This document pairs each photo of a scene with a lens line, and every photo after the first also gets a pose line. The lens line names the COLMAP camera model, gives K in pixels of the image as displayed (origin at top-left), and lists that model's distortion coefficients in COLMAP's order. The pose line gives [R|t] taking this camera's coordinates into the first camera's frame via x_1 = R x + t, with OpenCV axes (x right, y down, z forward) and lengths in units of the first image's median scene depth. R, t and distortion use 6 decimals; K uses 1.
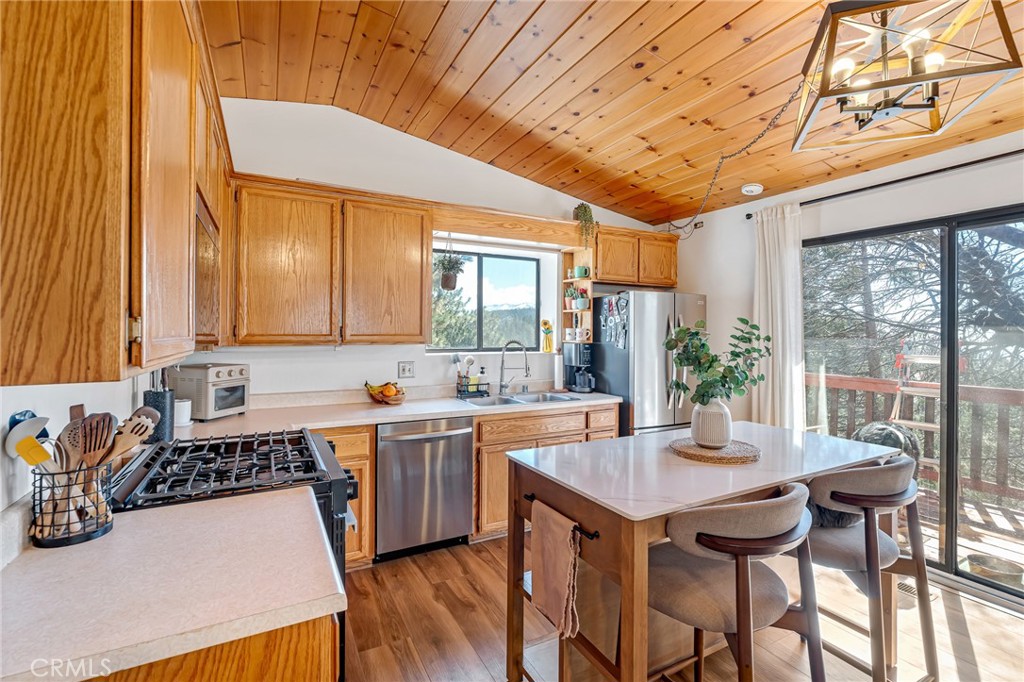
lens RADIAL K [[460.8, 0, 513.8], [0, 460.8, 328.2], [0, 0, 1]] dist [-0.005687, -0.000517]
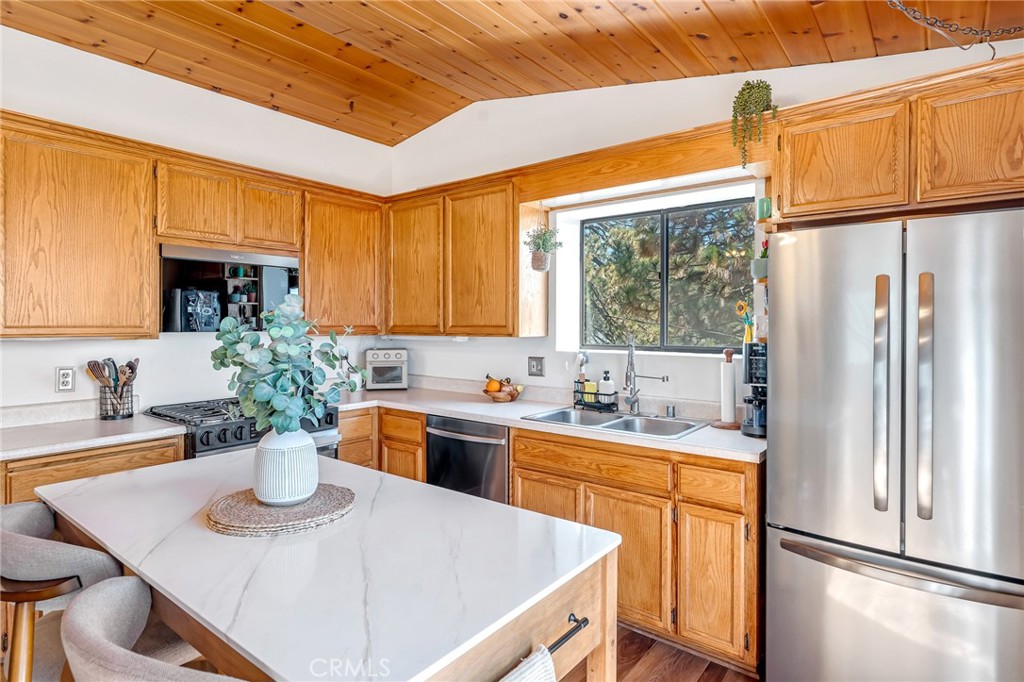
lens RADIAL K [[540.2, 0, 512.2], [0, 540.2, 324.3], [0, 0, 1]] dist [0.000973, 0.000189]
pose [[0.400727, -0.002225, -0.916195, 0.722627], [0.009154, 0.999957, 0.001575, 0.008841], [0.916152, -0.009018, 0.400730, 0.579314]]
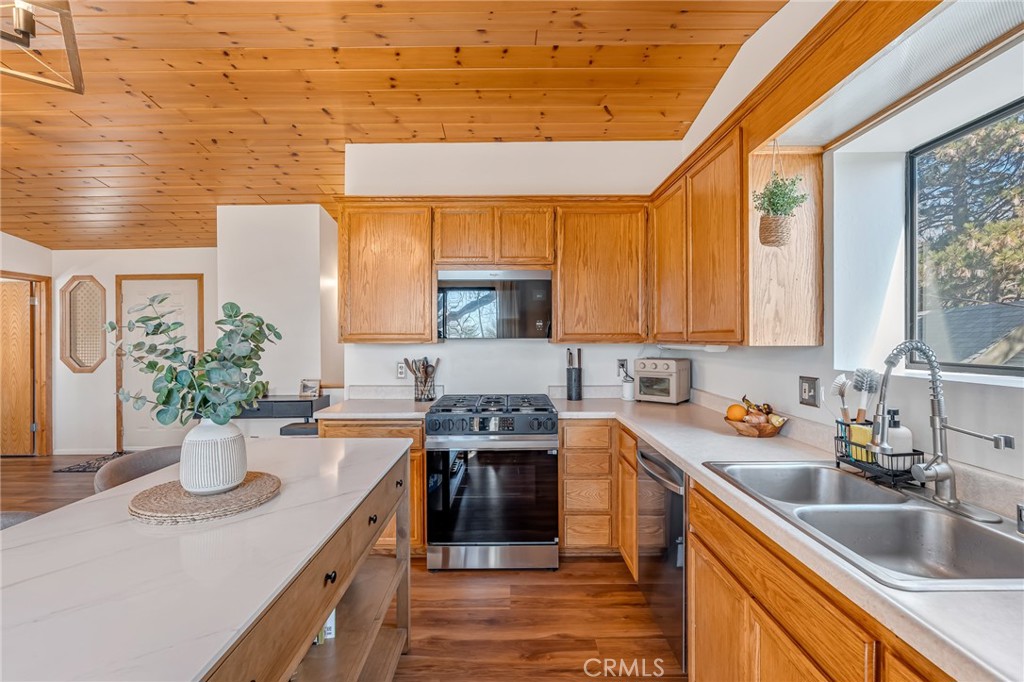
lens RADIAL K [[458.2, 0, 512.0], [0, 458.2, 335.5], [0, 0, 1]] dist [-0.002435, -0.000508]
pose [[-0.468953, -0.007074, -0.883195, 0.477513], [0.008965, 0.999878, -0.012769, 0.025317], [0.883178, -0.013906, -0.468832, 0.992085]]
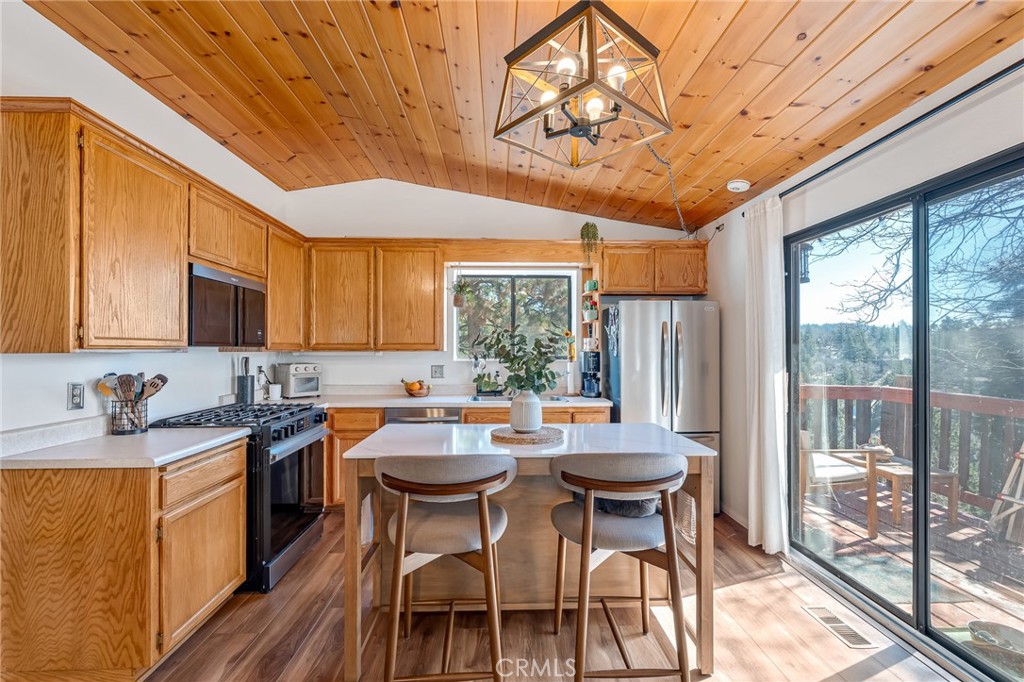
lens RADIAL K [[442.4, 0, 510.5], [0, 442.4, 346.8], [0, 0, 1]] dist [-0.000884, -0.000300]
pose [[0.895254, -0.006008, -0.445515, 0.526717], [0.007364, 0.999972, 0.001314, 0.022015], [0.445495, -0.004457, 0.895273, -0.016151]]
